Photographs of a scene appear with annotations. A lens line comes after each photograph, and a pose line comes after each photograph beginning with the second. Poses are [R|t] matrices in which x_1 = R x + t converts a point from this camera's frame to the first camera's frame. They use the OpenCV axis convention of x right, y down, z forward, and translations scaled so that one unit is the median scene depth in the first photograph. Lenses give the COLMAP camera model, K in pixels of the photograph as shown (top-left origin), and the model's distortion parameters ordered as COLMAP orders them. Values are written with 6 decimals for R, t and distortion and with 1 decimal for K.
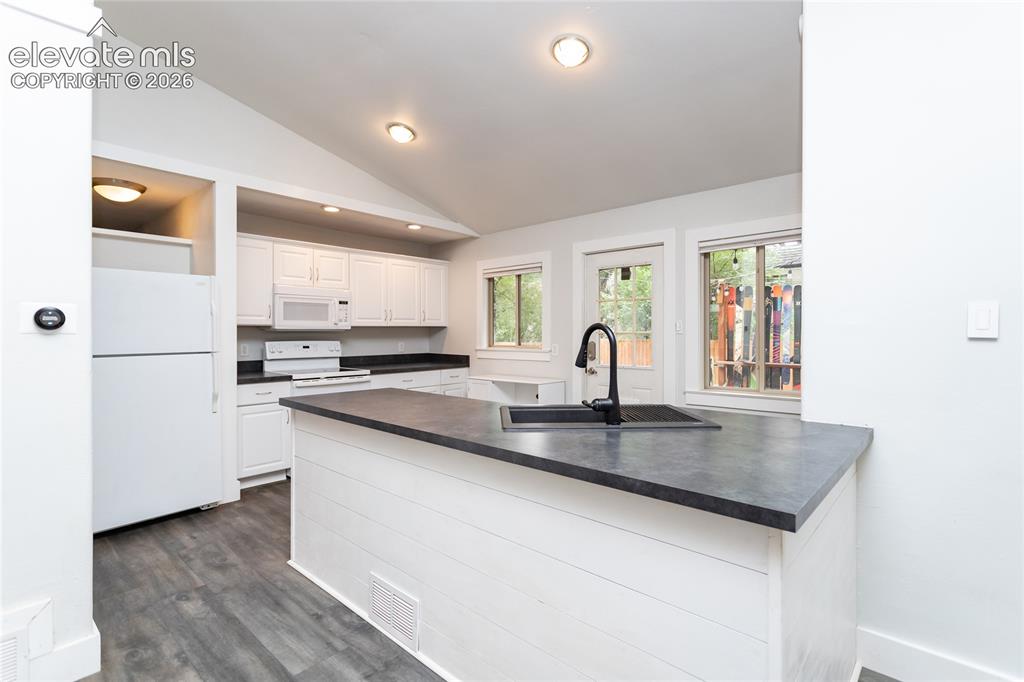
lens RADIAL K [[493.4, 0, 494.7], [0, 493.4, 321.0], [0, 0, 1]] dist [-0.016242, -0.000345]
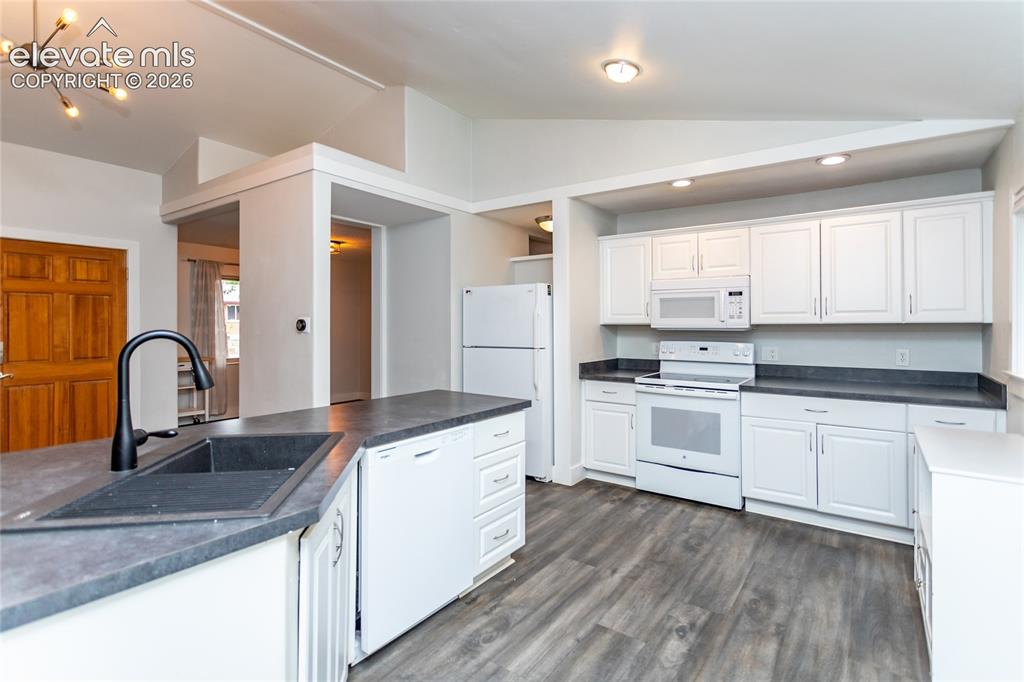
lens RADIAL K [[486.5, 0, 518.6], [0, 486.5, 324.3], [0, 0, 1]] dist [-0.002804, -0.000154]
pose [[0.124541, -0.000722, -0.992214, 0.415630], [0.023507, 0.999721, 0.002223, 0.001002], [0.991936, -0.023601, 0.124523, 0.586192]]
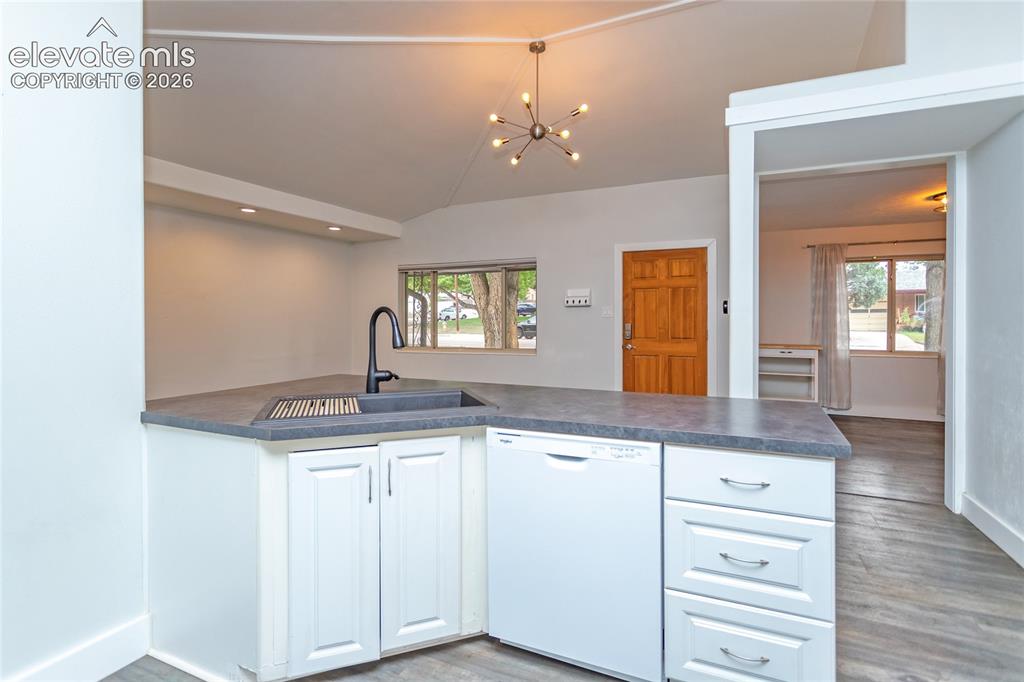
lens RADIAL K [[486.5, 0, 518.6], [0, 486.5, 324.3], [0, 0, 1]] dist [-0.002804, -0.000154]
pose [[-0.945558, 0.008060, -0.325354, 0.131146], [0.011513, 0.999896, -0.008690, 0.020885], [0.325250, -0.011962, -0.945552, 0.866476]]
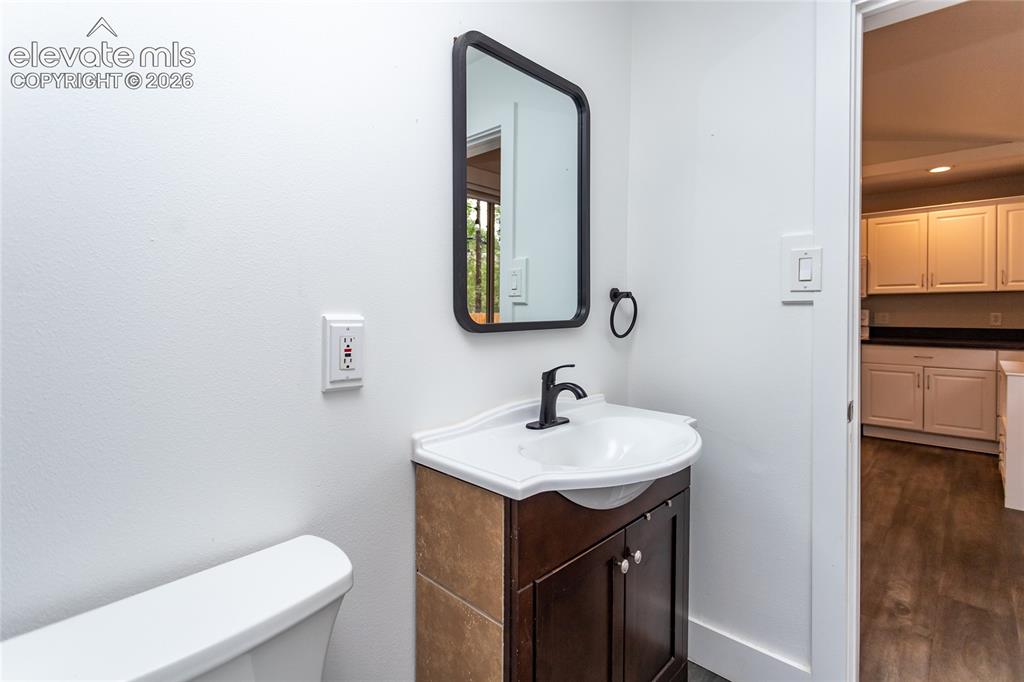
lens RADIAL K [[493.4, 0, 494.7], [0, 493.4, 321.0], [0, 0, 1]] dist [-0.016242, -0.000345]
pose [[-0.023566, 0.026788, -0.999363, 0.717763], [0.032393, 0.999137, 0.026018, 0.014728], [0.999197, -0.031759, -0.024413, 0.306643]]
